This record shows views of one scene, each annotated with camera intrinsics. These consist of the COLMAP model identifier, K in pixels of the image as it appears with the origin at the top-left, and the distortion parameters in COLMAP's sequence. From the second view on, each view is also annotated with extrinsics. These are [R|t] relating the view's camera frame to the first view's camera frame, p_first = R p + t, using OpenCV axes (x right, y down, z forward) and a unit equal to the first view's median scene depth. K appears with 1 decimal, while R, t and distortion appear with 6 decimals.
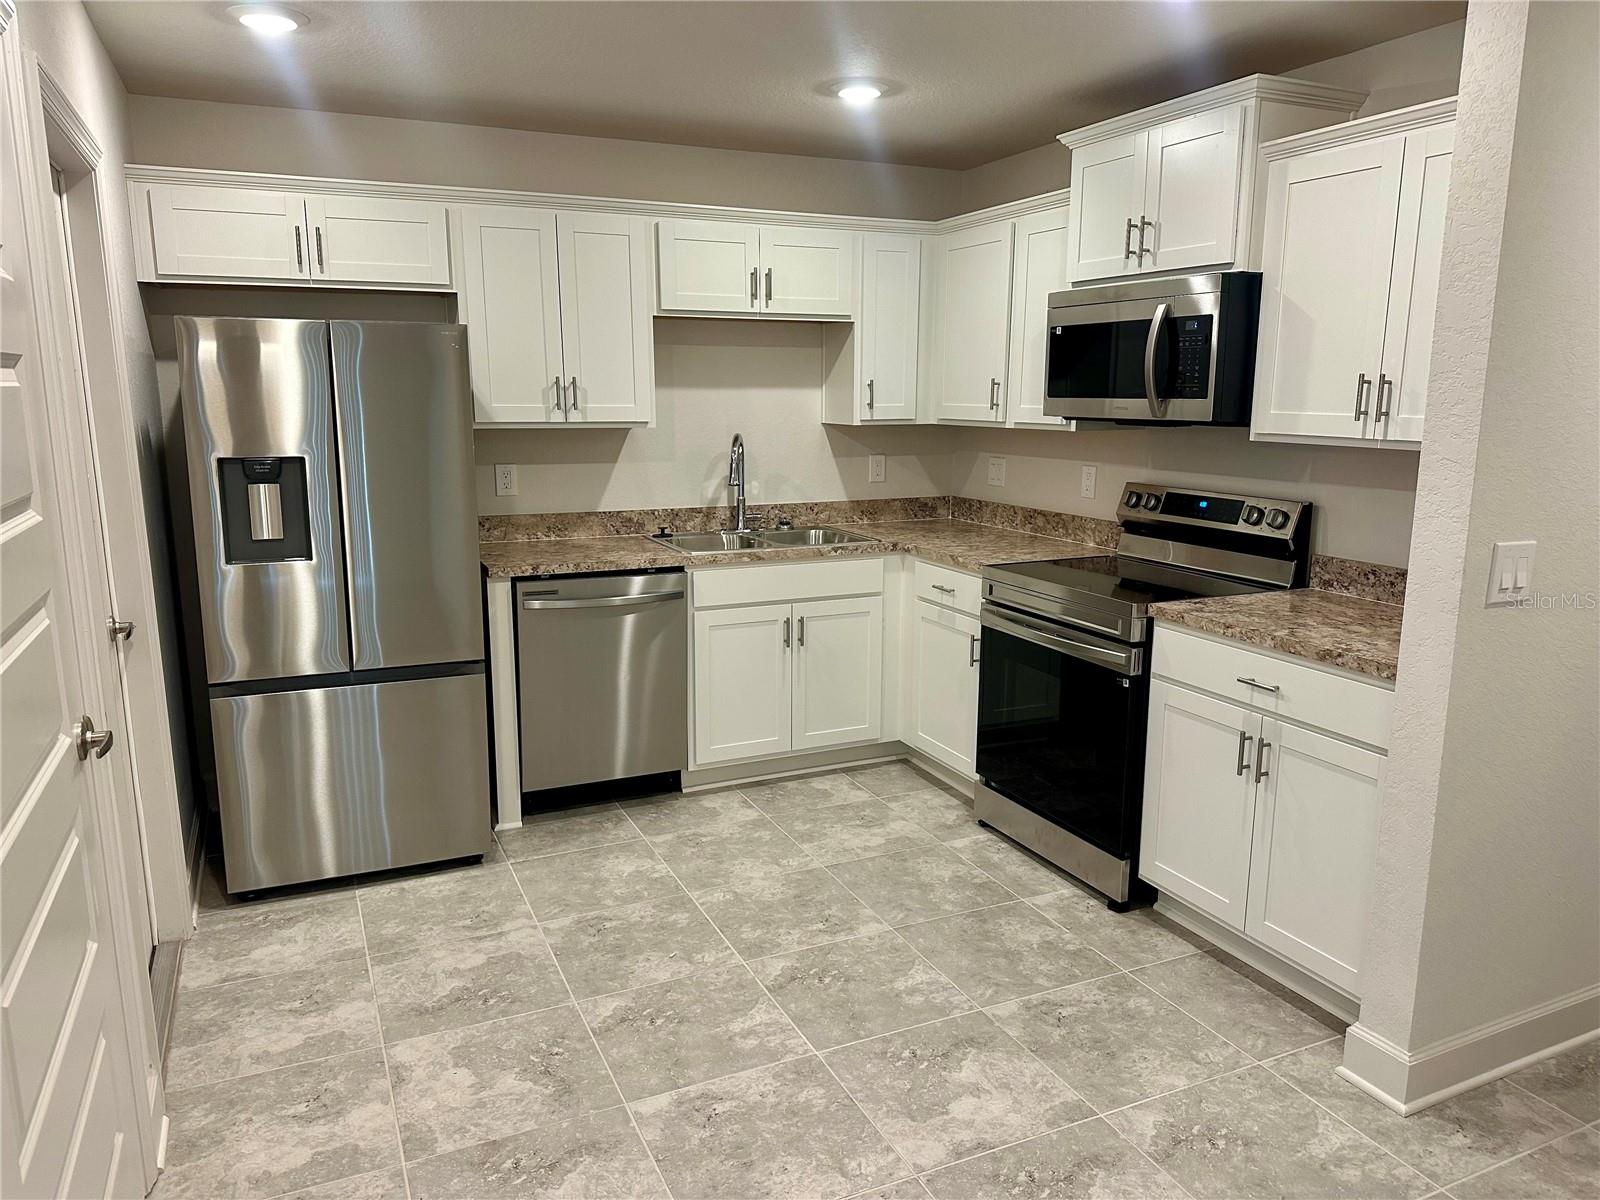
lens RADIAL K [[1098.1, 0, 795.6], [0, 1098.1, 599.4], [0, 0, 1]] dist [0.017366, -0.007929]
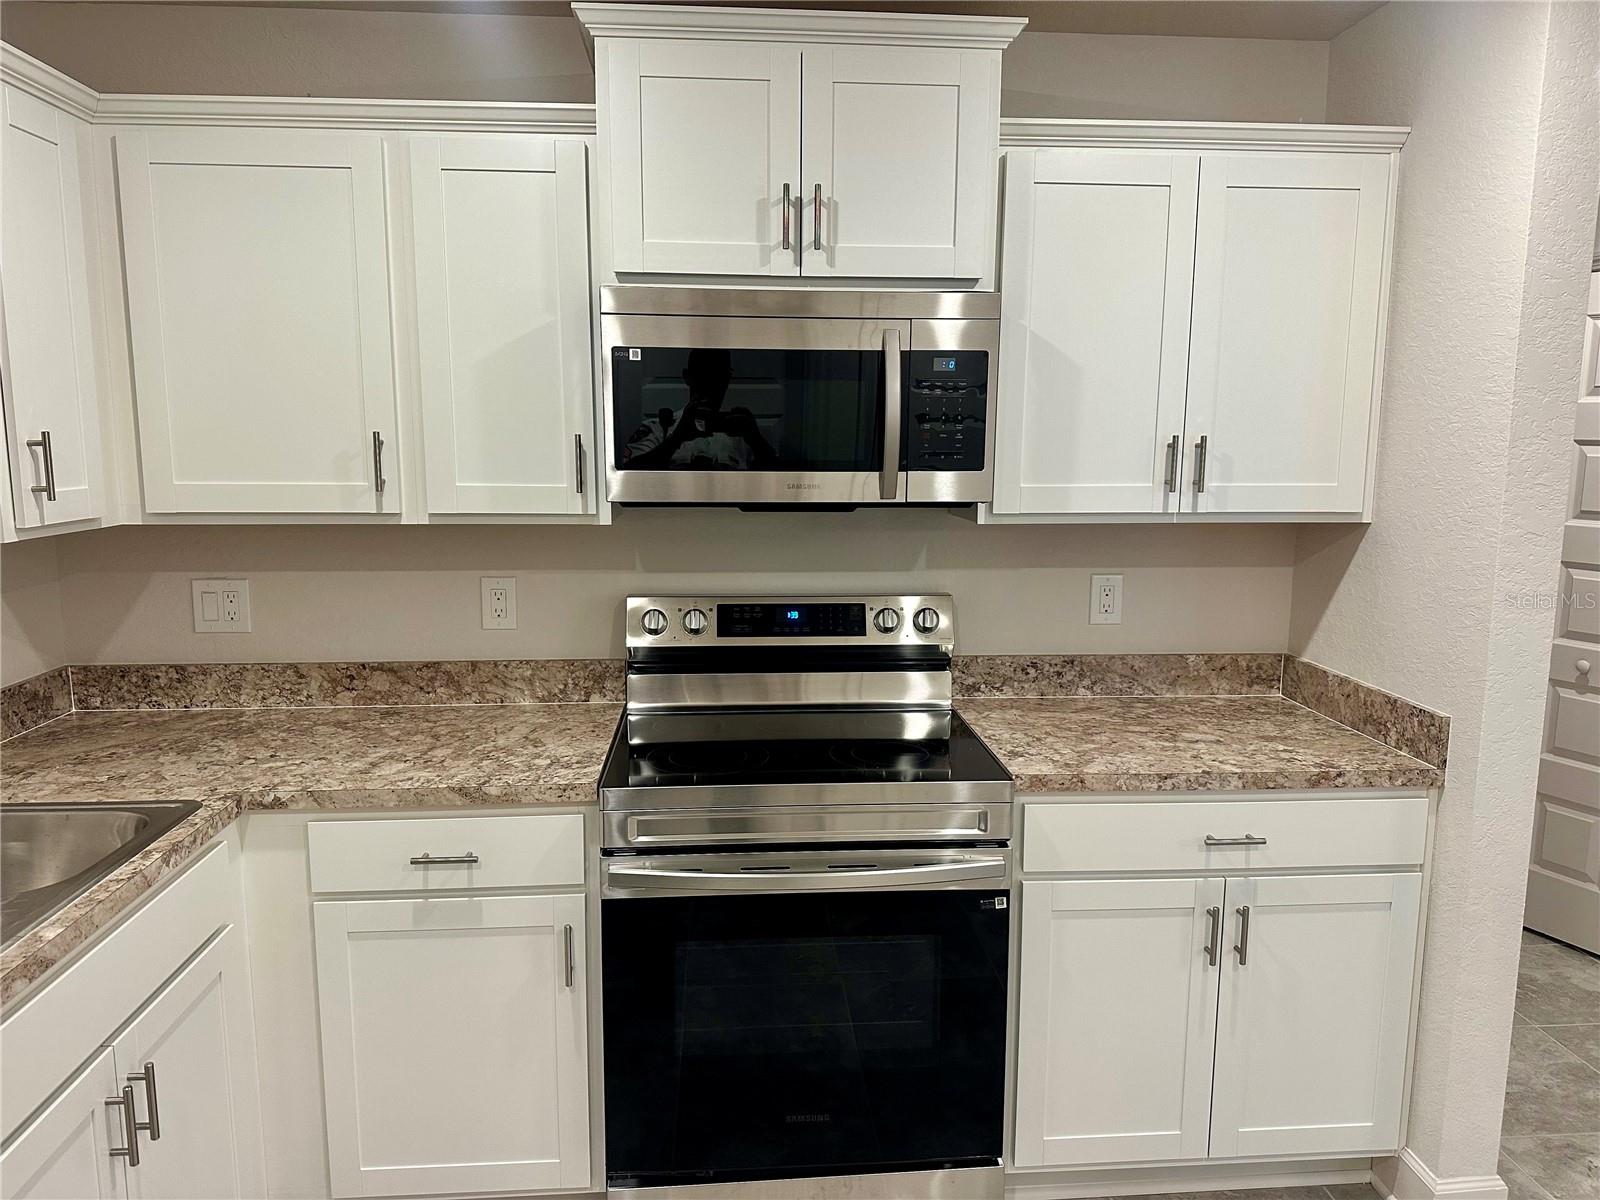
lens RADIAL K [[1098.1, 0, 799.5], [0, 1098.1, 600.1], [0, 0, 1]] dist [0.017366, -0.007929]
pose [[0.357818, -0.138562, 0.923454, -0.290707], [0.176445, 0.981147, 0.078850, -0.157470], [-0.916970, 0.134725, 0.375521, 0.765542]]
